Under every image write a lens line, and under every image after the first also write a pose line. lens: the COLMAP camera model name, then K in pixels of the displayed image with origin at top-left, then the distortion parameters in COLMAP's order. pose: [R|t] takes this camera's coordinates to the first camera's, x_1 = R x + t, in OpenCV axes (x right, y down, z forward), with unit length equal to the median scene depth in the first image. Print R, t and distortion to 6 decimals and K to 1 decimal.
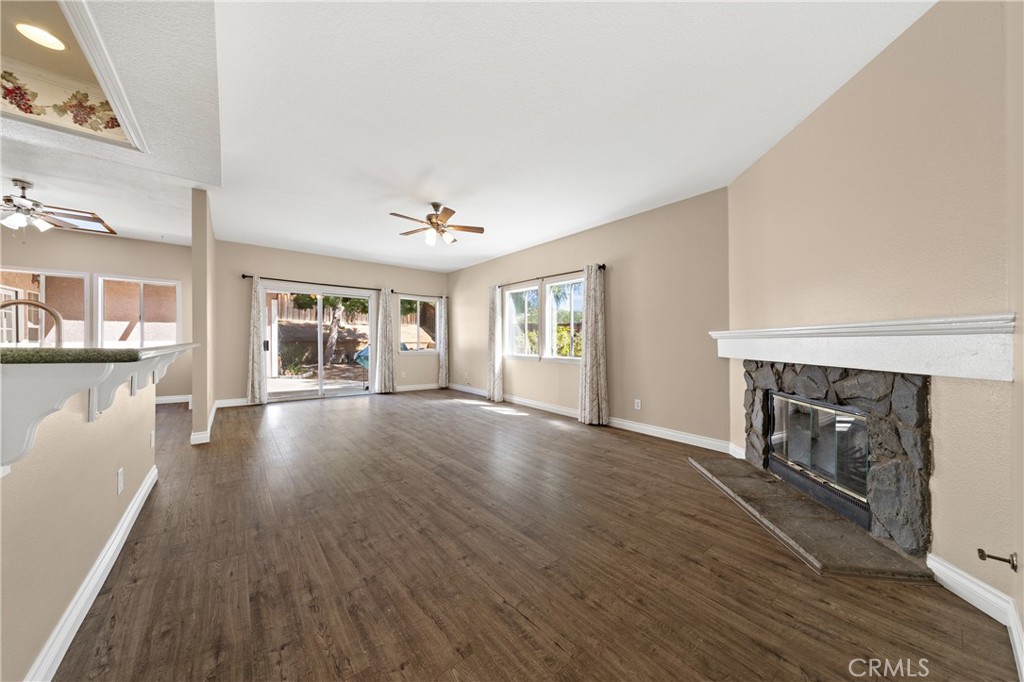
lens RADIAL K [[350.0, 0, 512.0], [0, 350.0, 341.0], [0, 0, 1]] dist [0.000031, -0.000003]
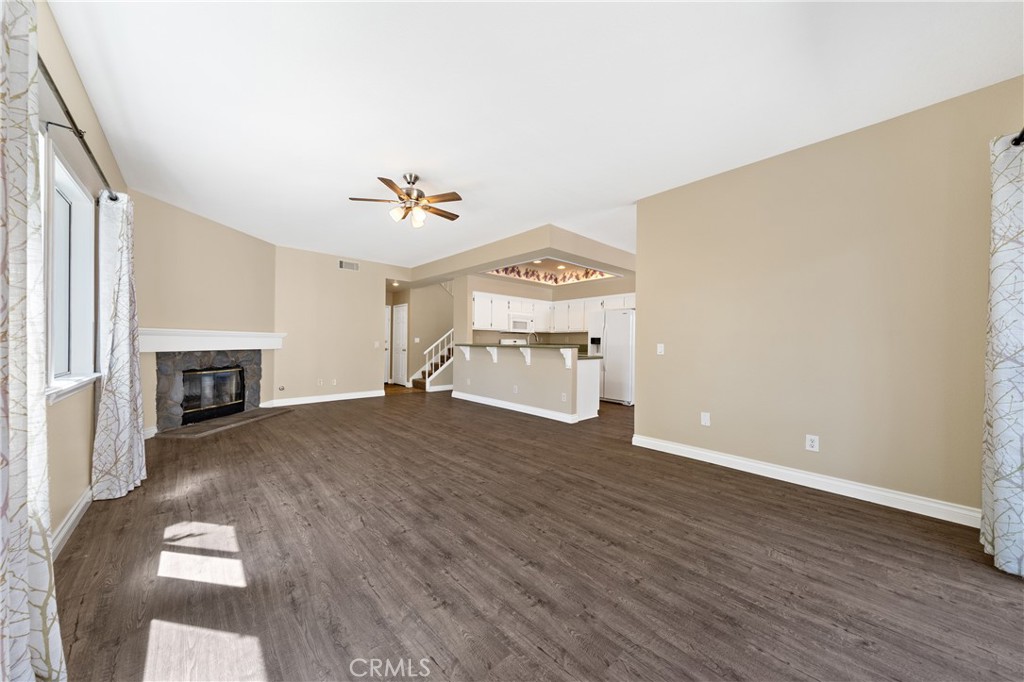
lens RADIAL K [[350.0, 0, 512.0], [0, 350.0, 341.0], [0, 0, 1]] dist [0.000031, -0.000003]
pose [[-0.997350, -0.022619, -0.069148, -0.472454], [-0.022190, 0.999730, -0.006965, -0.004942], [0.069287, -0.005412, -0.997582, 2.220152]]
